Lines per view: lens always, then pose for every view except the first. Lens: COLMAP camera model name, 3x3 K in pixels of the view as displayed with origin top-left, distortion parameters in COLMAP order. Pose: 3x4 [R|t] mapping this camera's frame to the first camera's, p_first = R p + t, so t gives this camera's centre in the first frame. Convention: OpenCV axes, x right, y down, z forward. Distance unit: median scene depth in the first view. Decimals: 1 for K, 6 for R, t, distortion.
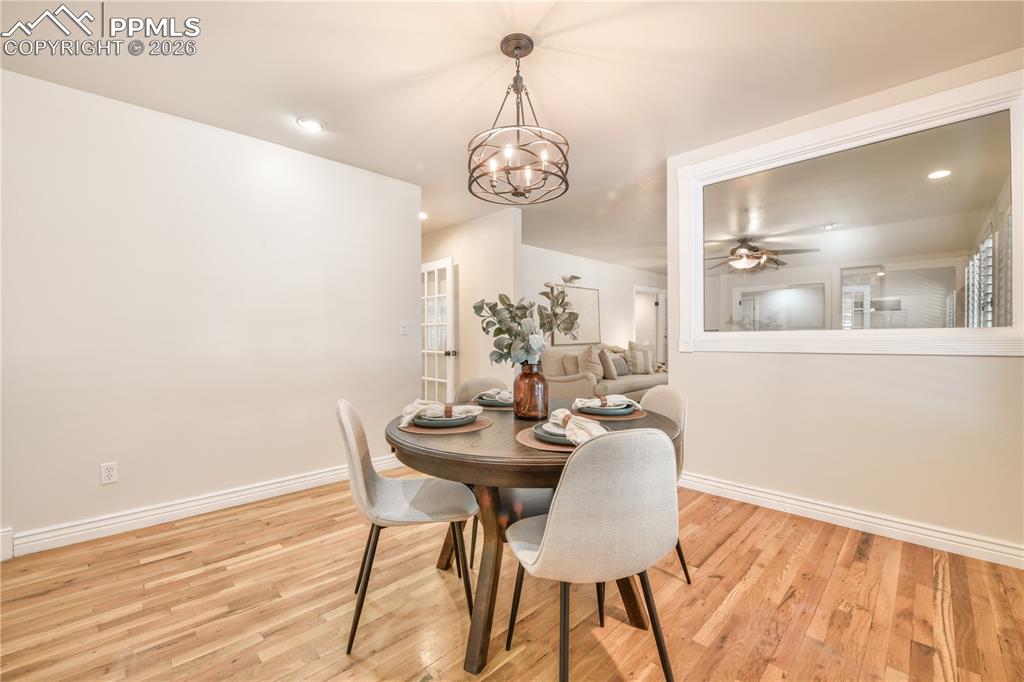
lens RADIAL K [[421.9, 0, 510.9], [0, 421.9, 338.1], [0, 0, 1]] dist [0.000721, -0.000107]
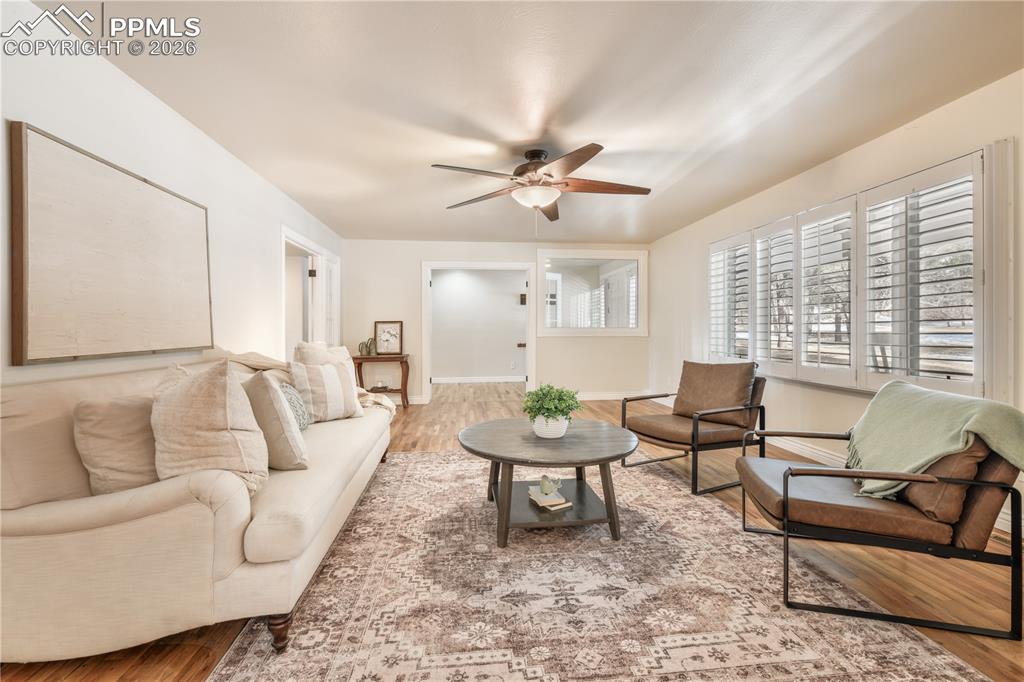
lens RADIAL K [[435.9, 0, 505.0], [0, 435.9, 337.1], [0, 0, 1]] dist [0.000854, -0.000516]
pose [[0.637957, -0.003160, 0.770066, 0.084102], [-0.000527, 0.999990, 0.004540, 0.000955], [-0.770072, -0.003302, 0.637948, 0.604847]]
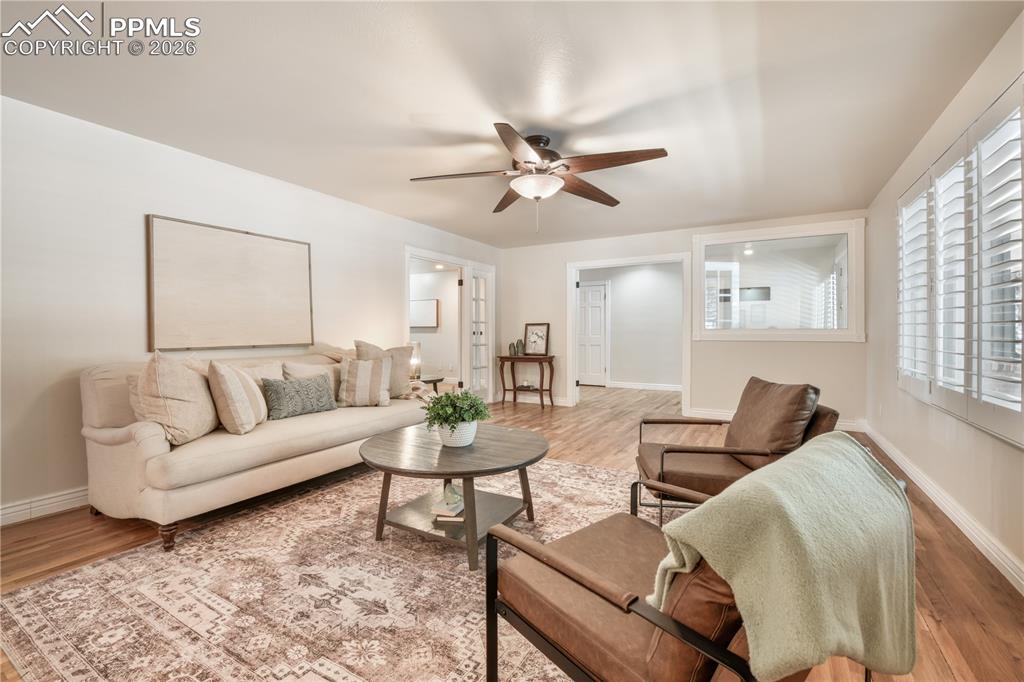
lens RADIAL K [[441.2, 0, 512.0], [0, 441.2, 341.0], [0, 0, 1]] dist [-0.002344, -0.007401]
pose [[0.969893, 0.005925, 0.243460, 0.360247], [-0.009503, 0.999863, 0.013522, -0.002188], [-0.243346, -0.015428, 0.969817, 0.449768]]
